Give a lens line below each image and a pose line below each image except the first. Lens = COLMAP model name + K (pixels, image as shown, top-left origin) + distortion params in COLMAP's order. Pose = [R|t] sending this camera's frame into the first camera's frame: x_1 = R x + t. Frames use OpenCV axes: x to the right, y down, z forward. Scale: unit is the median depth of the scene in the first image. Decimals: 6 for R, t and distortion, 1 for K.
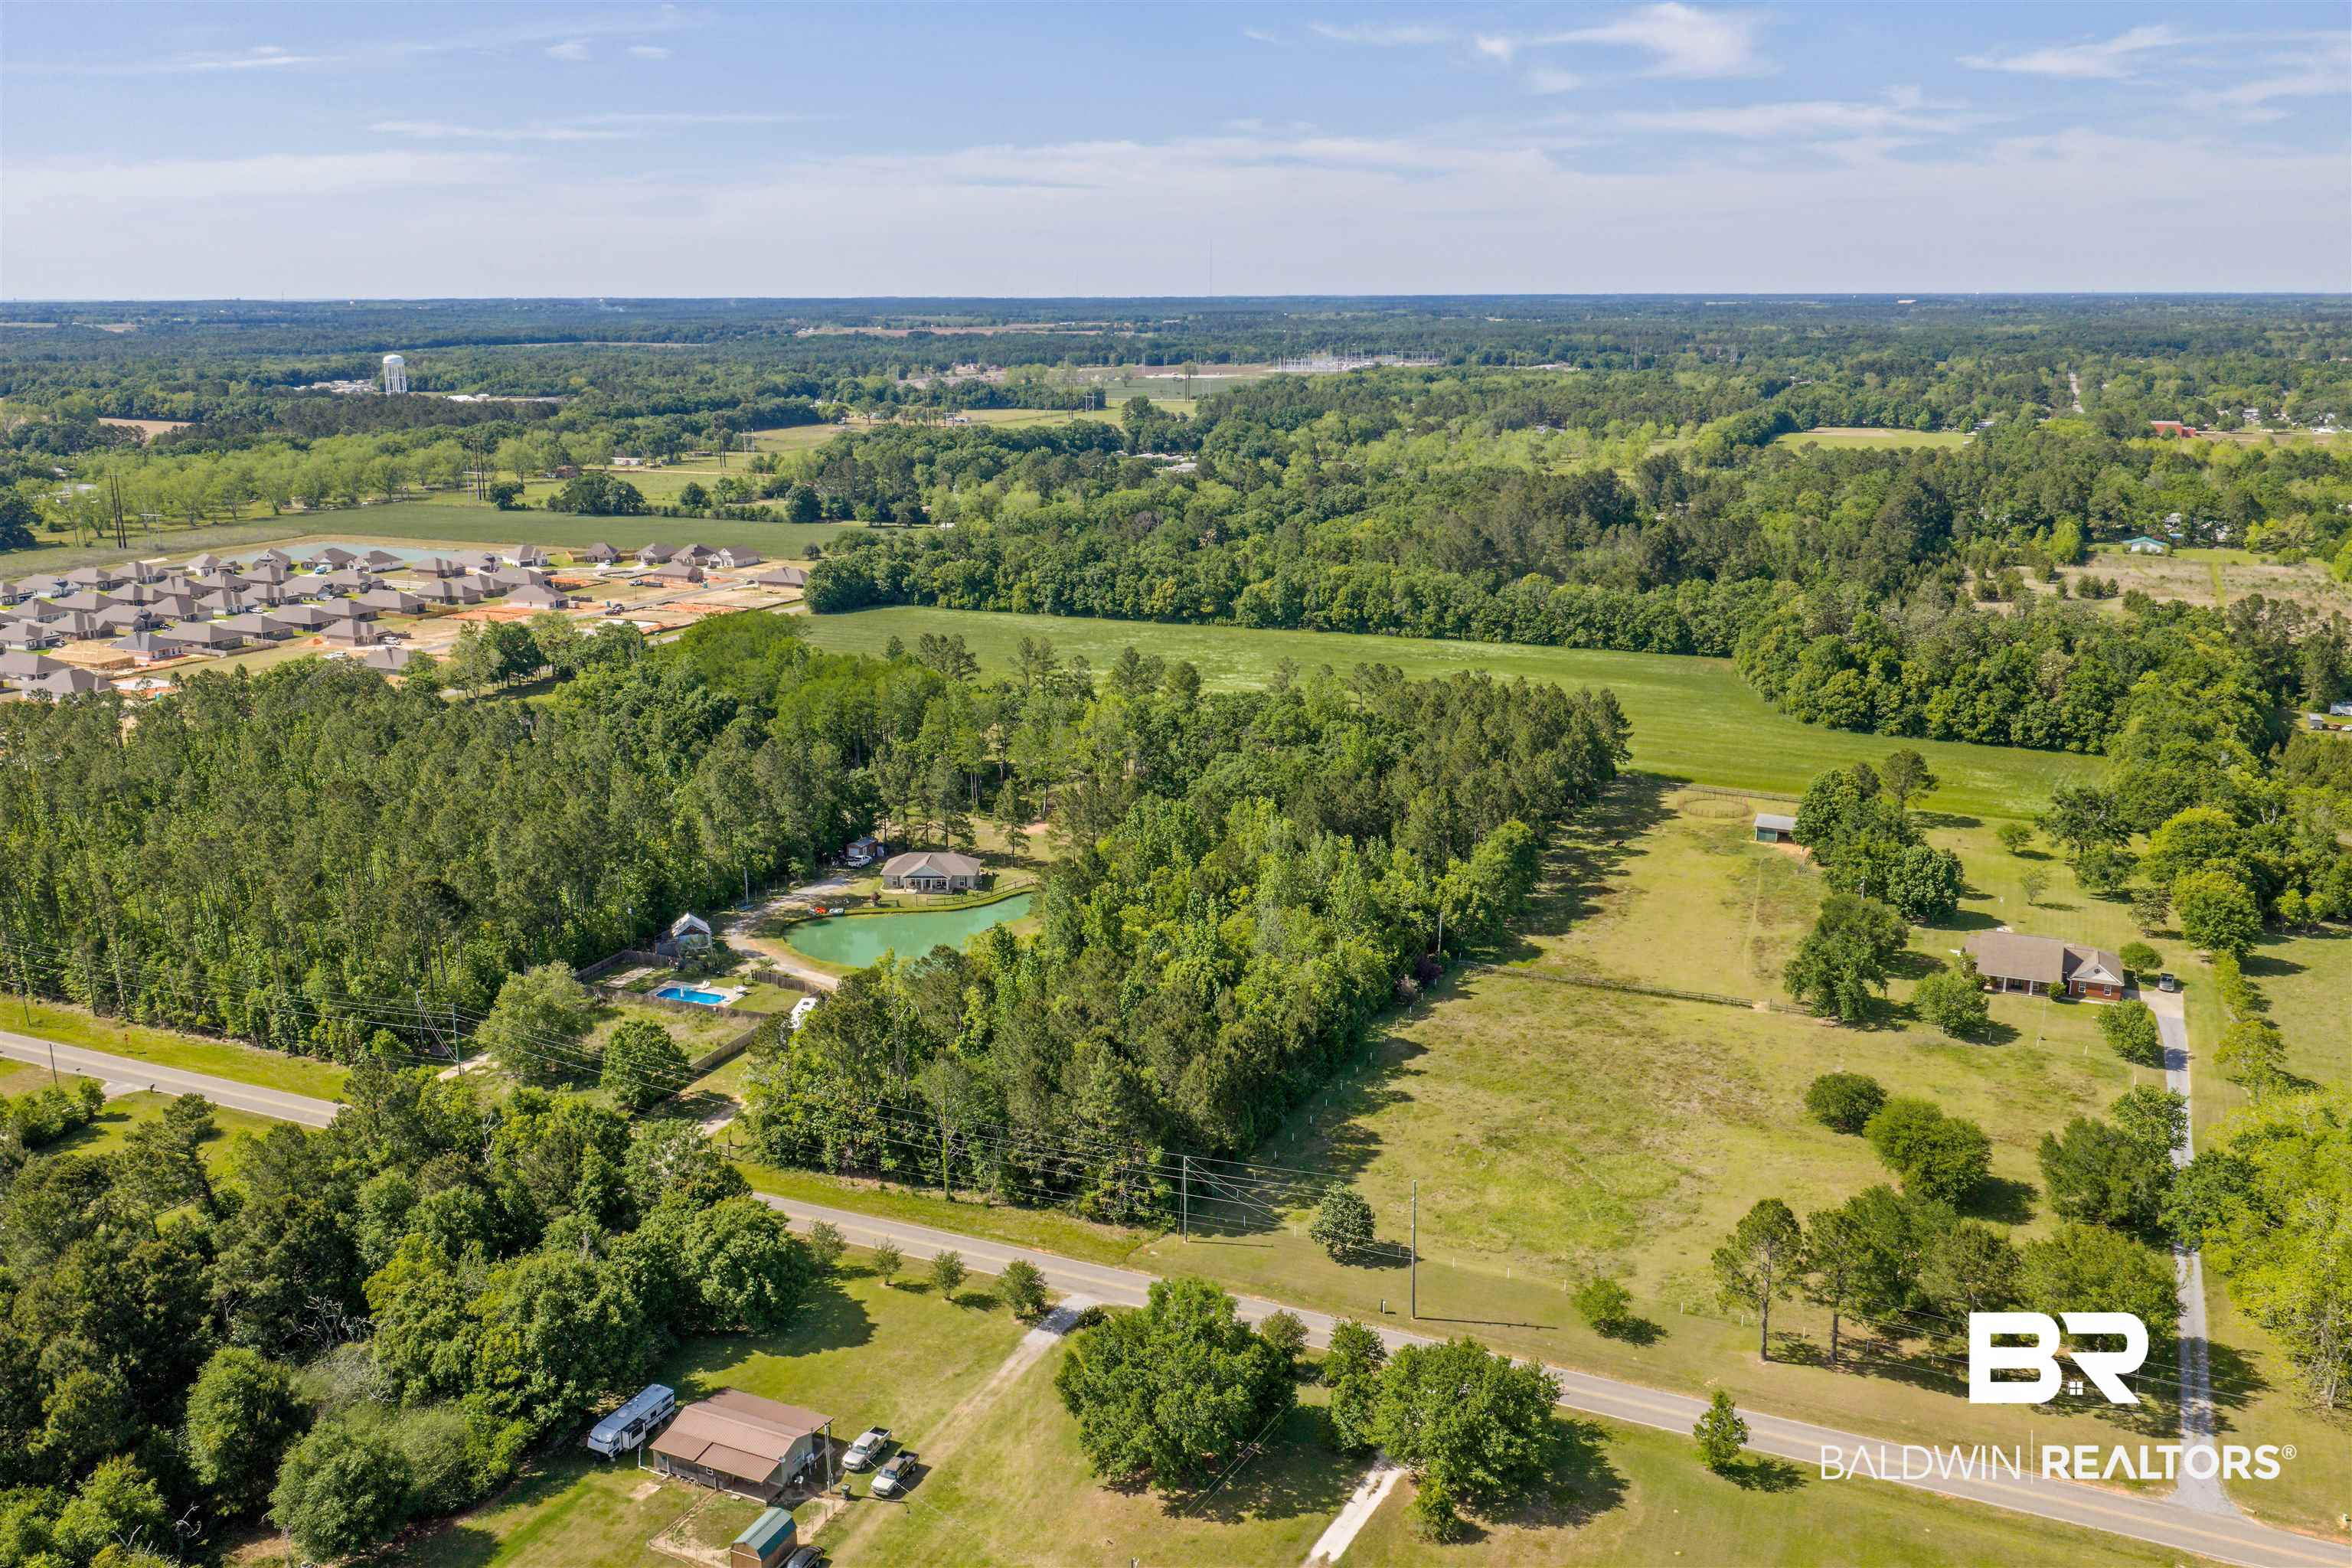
lens RADIAL K [[1943.1, 0, 1176.0], [0, 1943.1, 784.0], [0, 0, 1]] dist [0.080671, -0.249254]
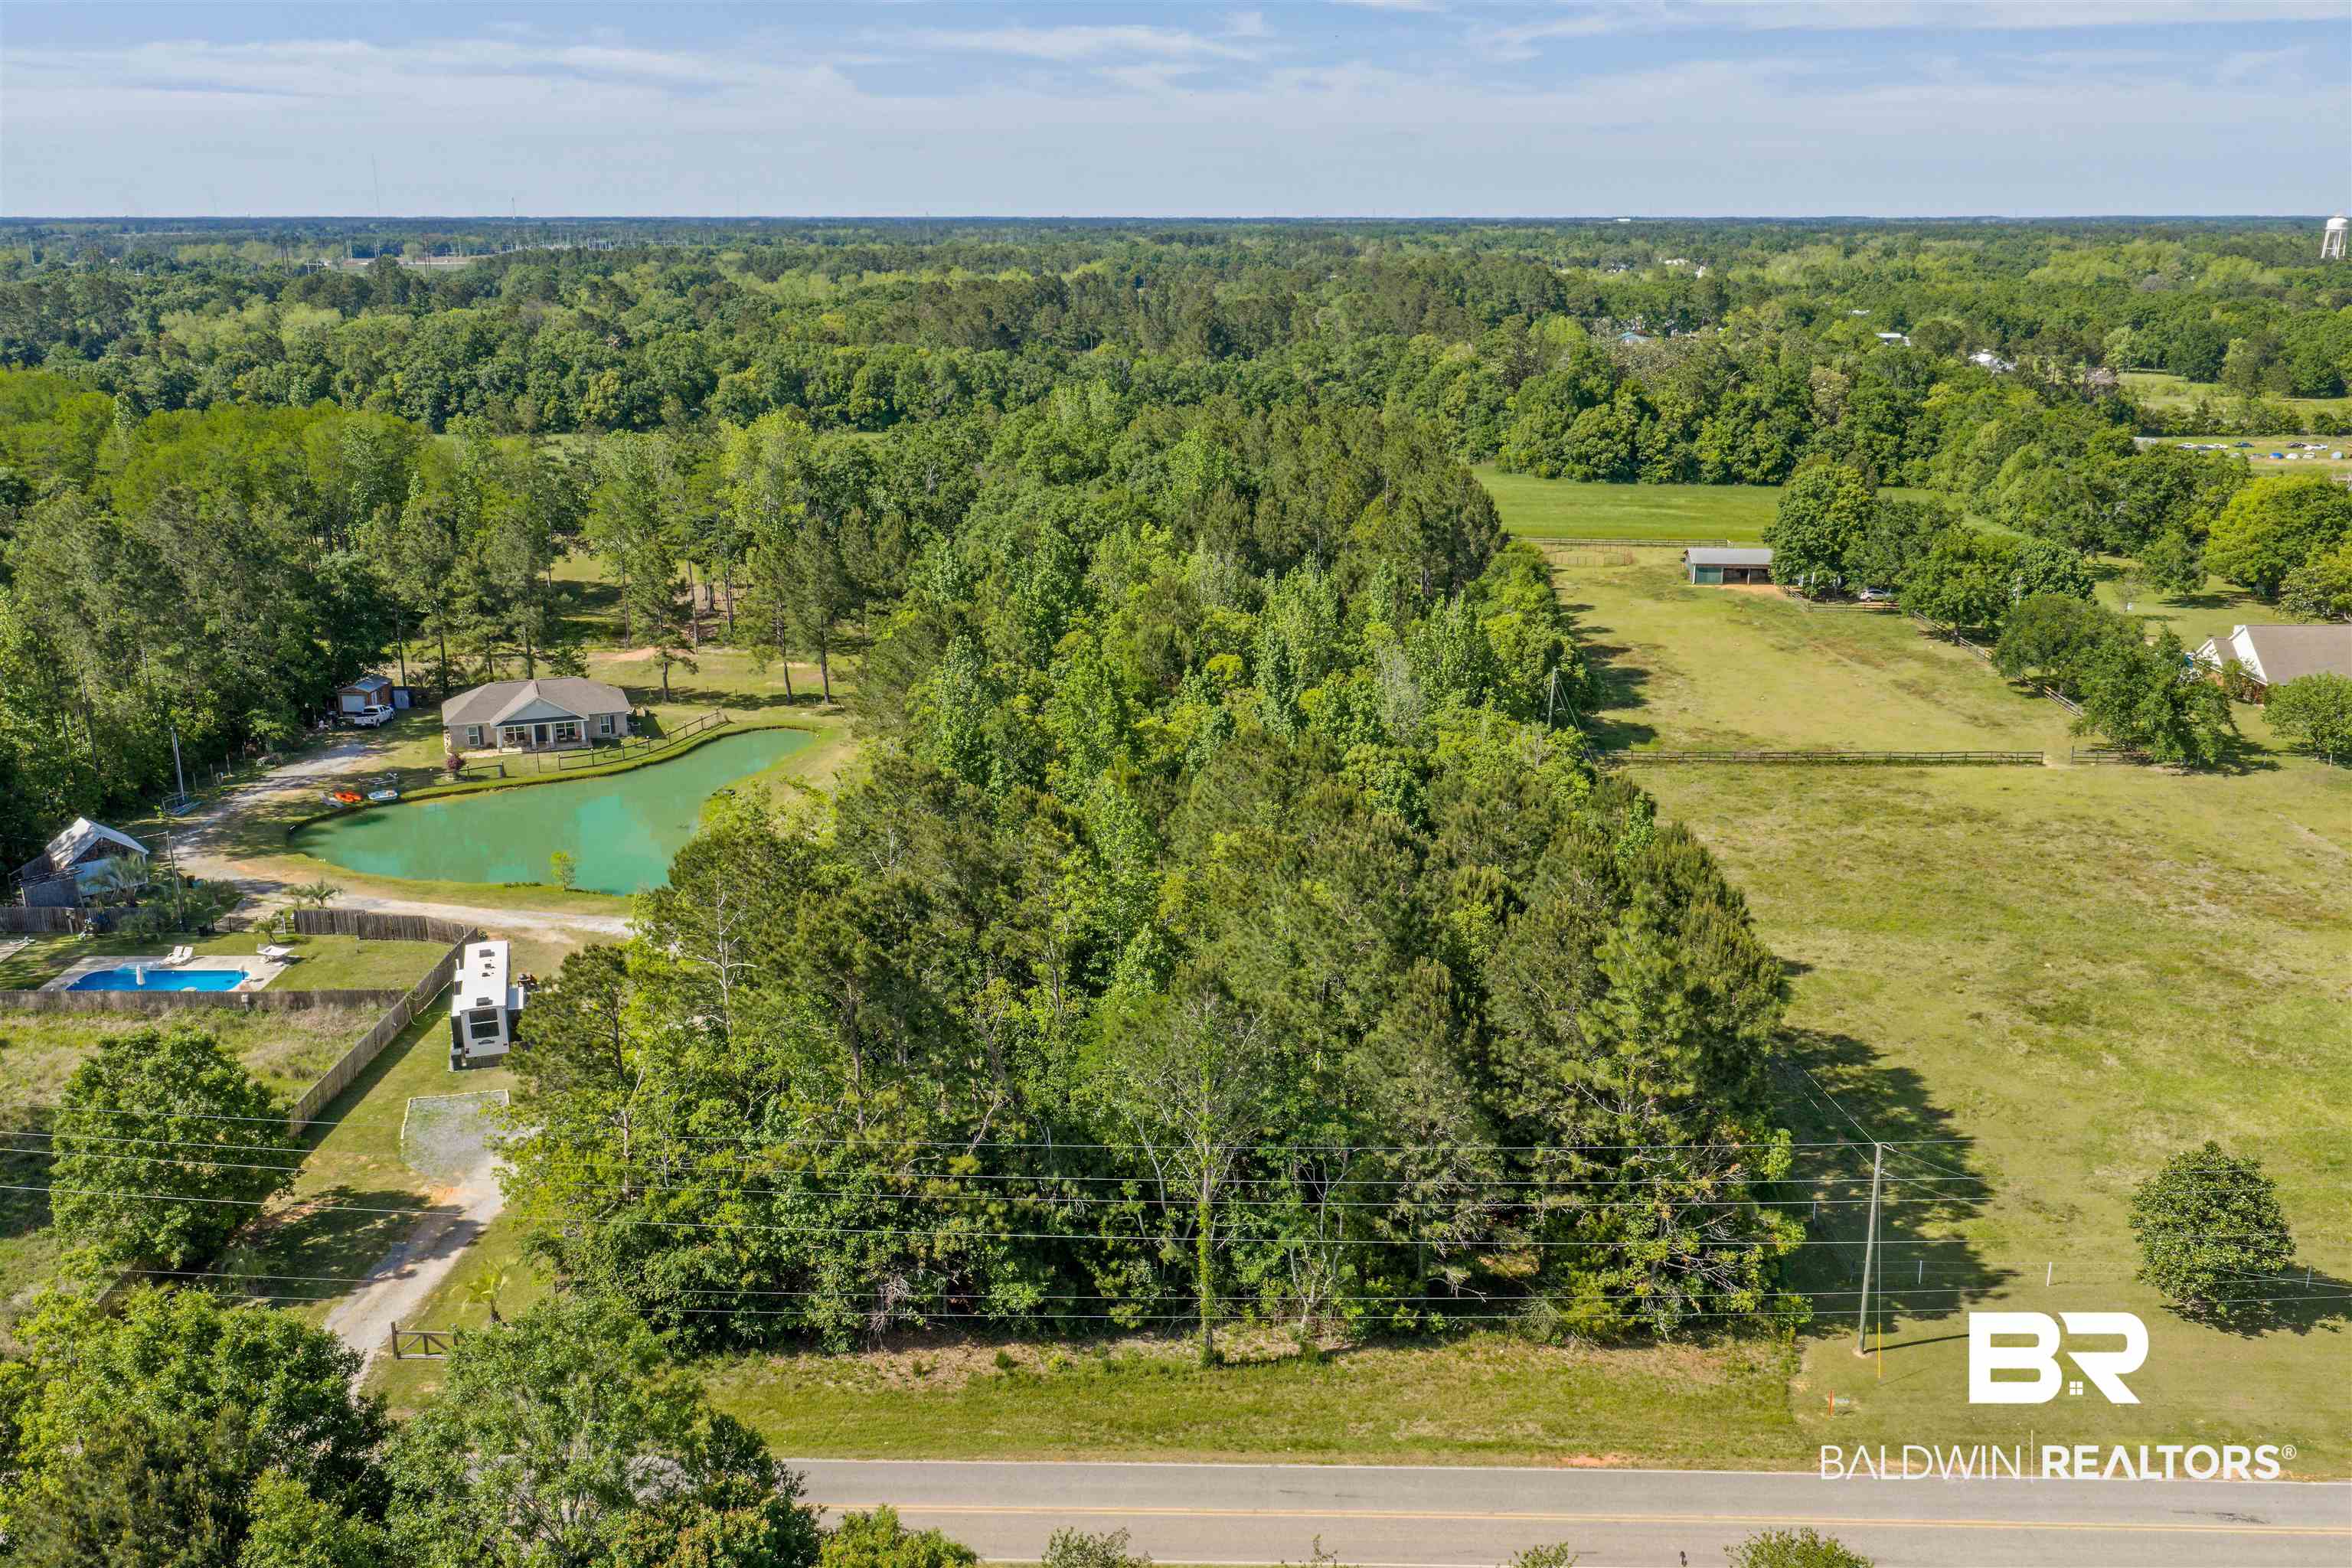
lens RADIAL K [[1987.3, 0, 1176.0], [0, 1987.3, 784.0], [0, 0, 1]] dist [0.011459, -0.018171]
pose [[0.925570, -0.102173, 0.364527, -0.153772], [0.091431, 0.994718, 0.046656, 0.050812], [-0.367369, -0.009854, 0.930023, 0.394722]]
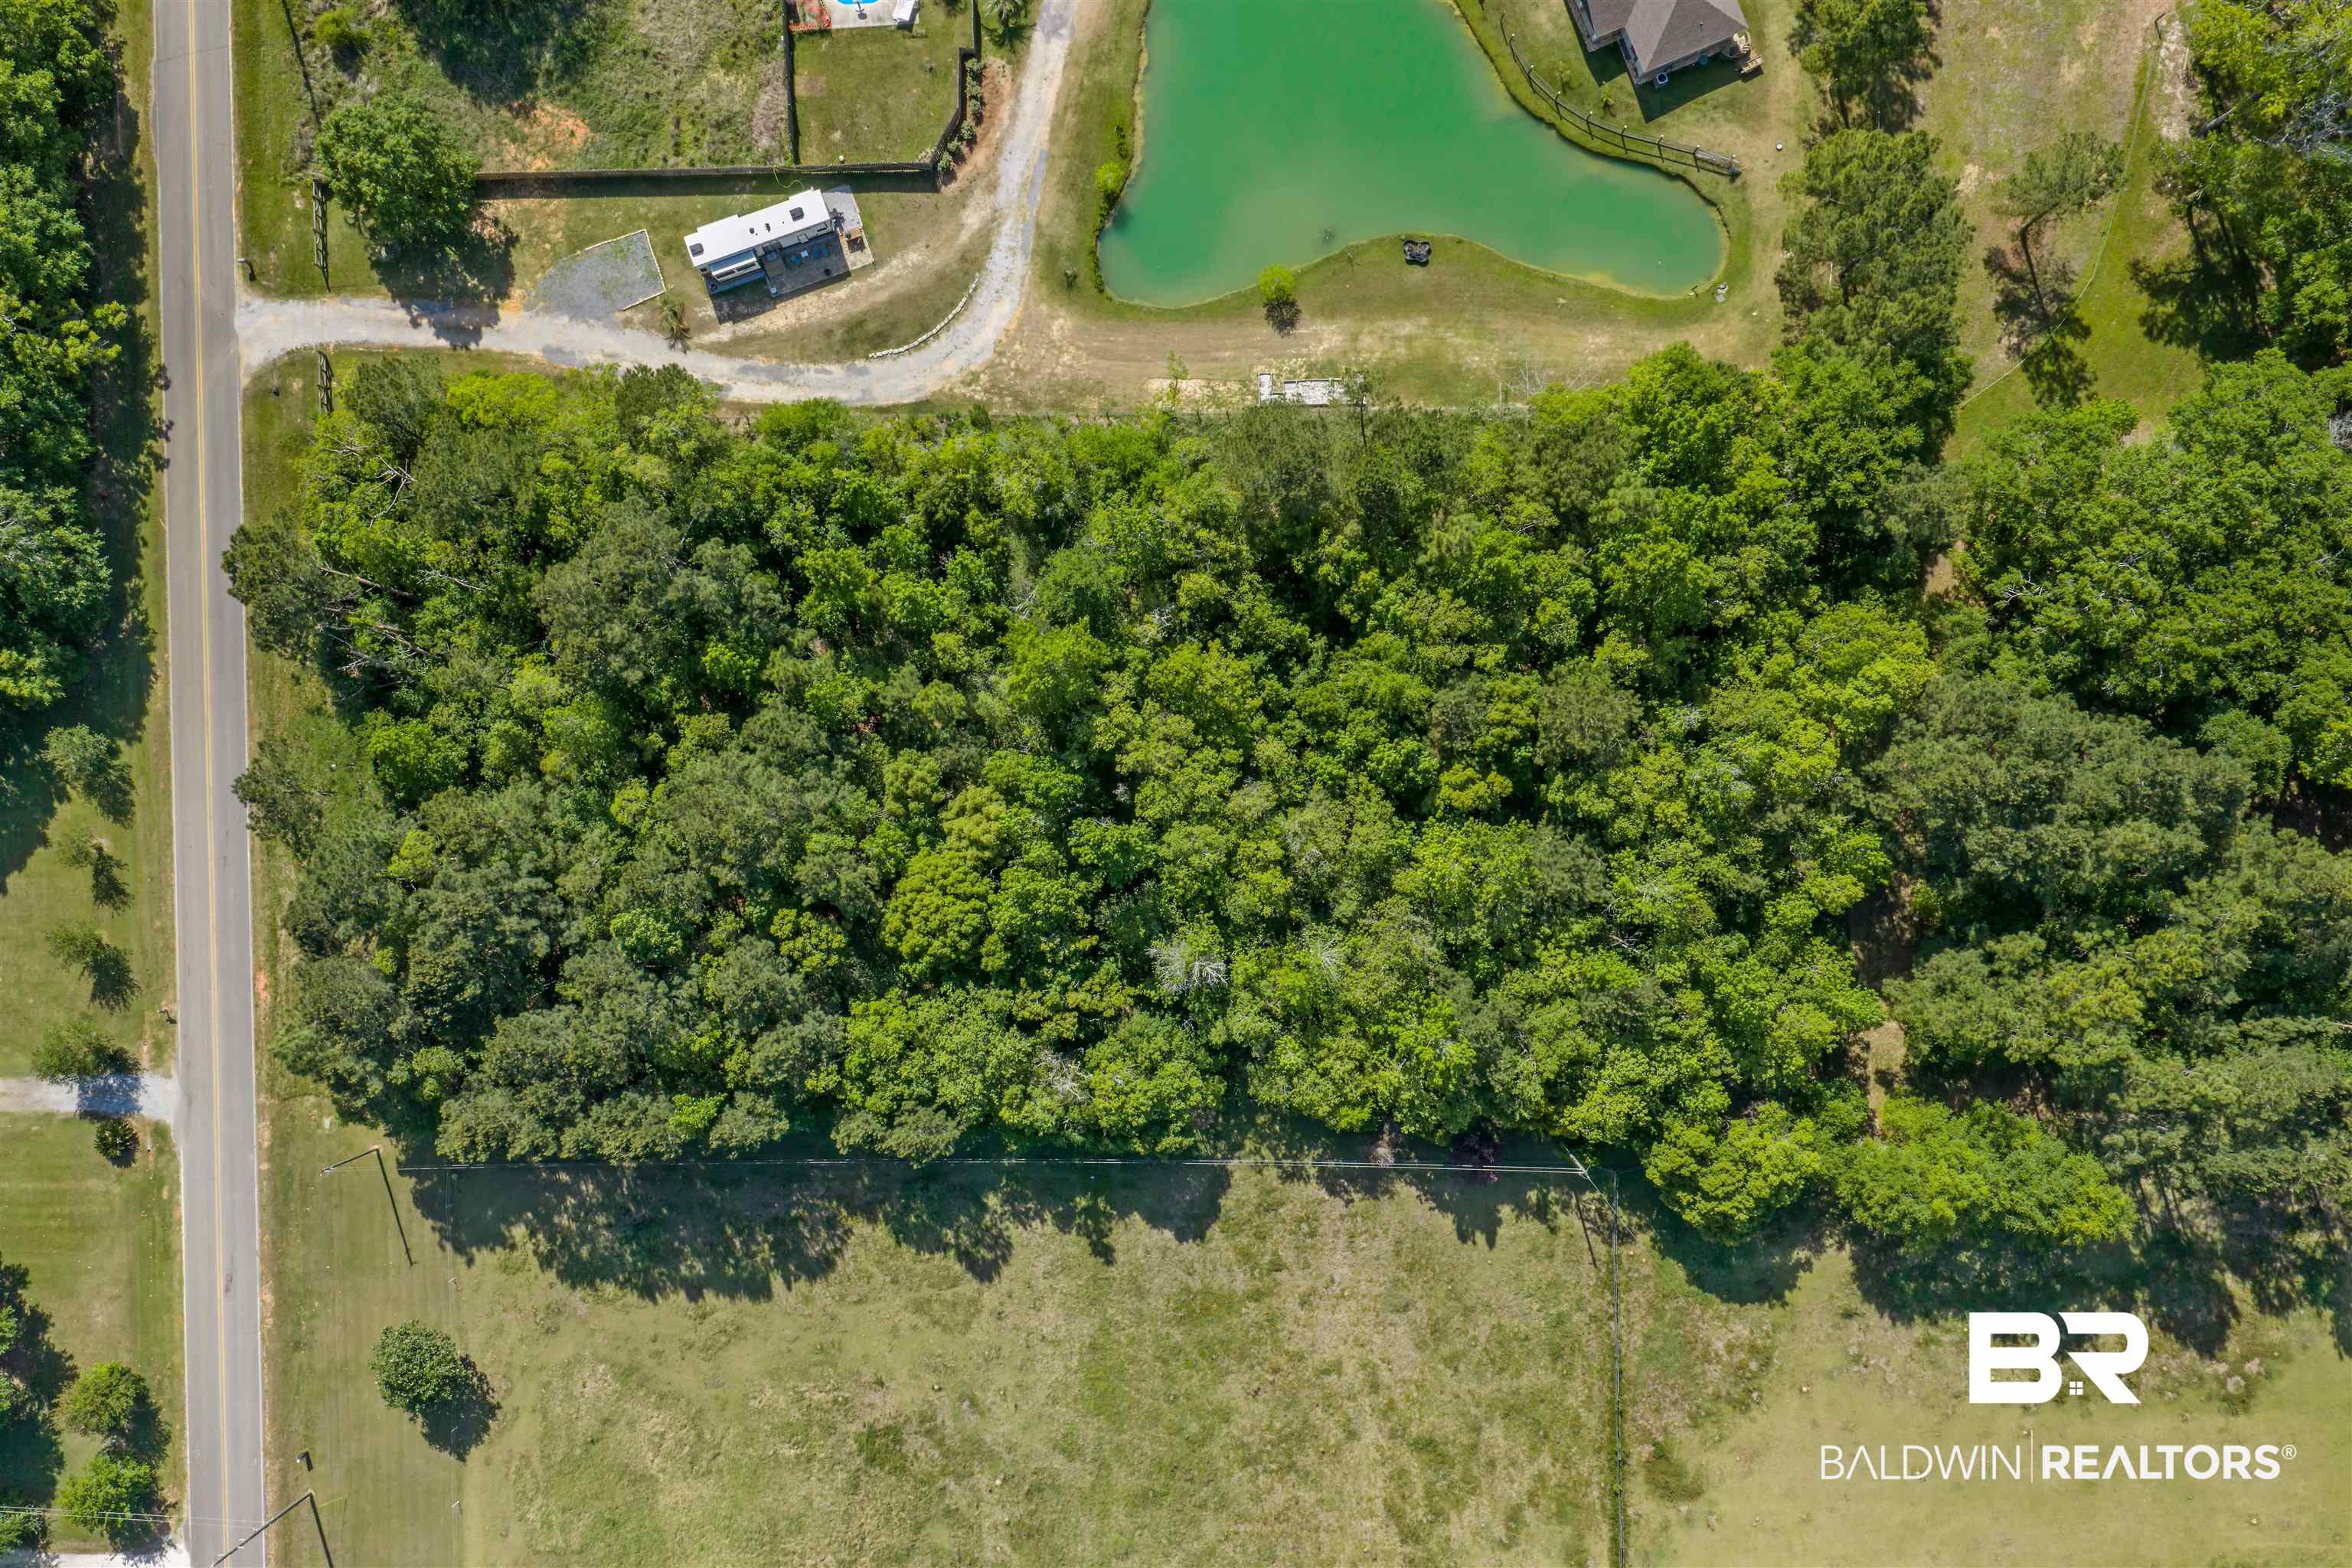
lens RADIAL K [[1947.0, 0, 1176.0], [0, 1947.0, 784.0], [0, 0, 1]] dist [0.020088, -0.025435]
pose [[0.412320, 0.910933, 0.013925, -0.004207], [-0.214916, 0.082403, 0.973150, -0.326749], [0.885327, -0.404242, 0.229750, 0.676210]]
